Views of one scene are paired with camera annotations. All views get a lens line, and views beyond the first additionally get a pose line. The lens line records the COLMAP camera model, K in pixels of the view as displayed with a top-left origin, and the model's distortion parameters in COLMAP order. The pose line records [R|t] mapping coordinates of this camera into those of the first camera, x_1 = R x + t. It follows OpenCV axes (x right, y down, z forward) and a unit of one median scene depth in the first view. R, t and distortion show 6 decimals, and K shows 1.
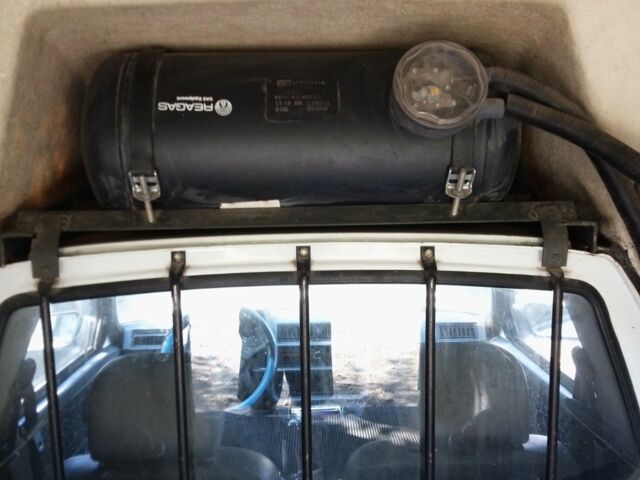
lens RADIAL K [[602.7, 0, 318.0], [0, 602.7, 247.3], [0, 0, 1]] dist [0.087271, -0.142880]
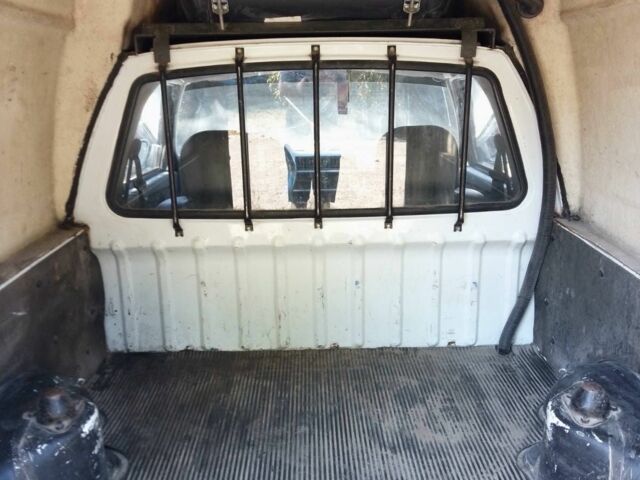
lens RADIAL K [[602.7, 0, 318.0], [0, 602.7, 247.3], [0, 0, 1]] dist [0.087271, -0.142880]
pose [[0.999740, 0.007959, -0.021371, 0.022023], [-0.005060, 0.991175, 0.132460, 0.323949], [0.022237, -0.132317, 0.990958, -0.706264]]
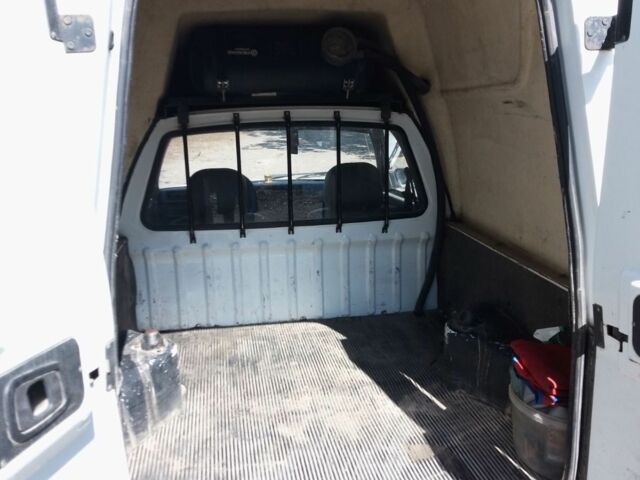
lens RADIAL K [[602.7, 0, 318.0], [0, 602.7, 247.3], [0, 0, 1]] dist [0.087271, -0.142880]
pose [[0.992221, -0.032362, 0.120209, -0.213692], [0.022834, 0.996548, 0.079811, 0.357838], [-0.122377, -0.076445, 0.989535, -1.504562]]
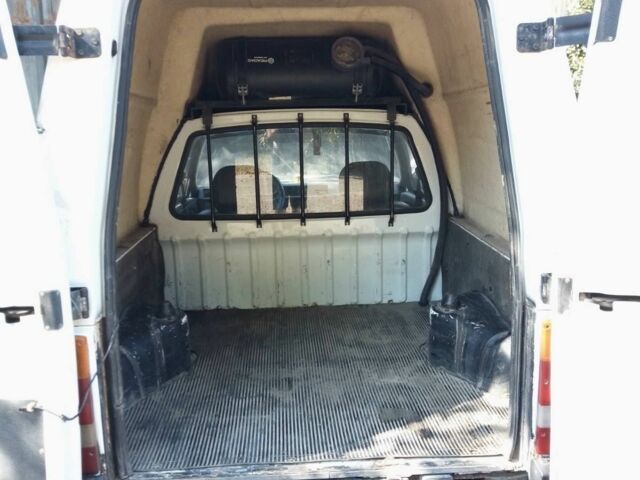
lens RADIAL K [[602.7, 0, 318.0], [0, 602.7, 247.3], [0, 0, 1]] dist [0.087271, -0.142880]
pose [[0.999779, -0.007887, 0.019505, -0.002244], [0.006675, 0.998089, 0.061424, 0.433131], [-0.019952, -0.061280, 0.997921, -1.752996]]
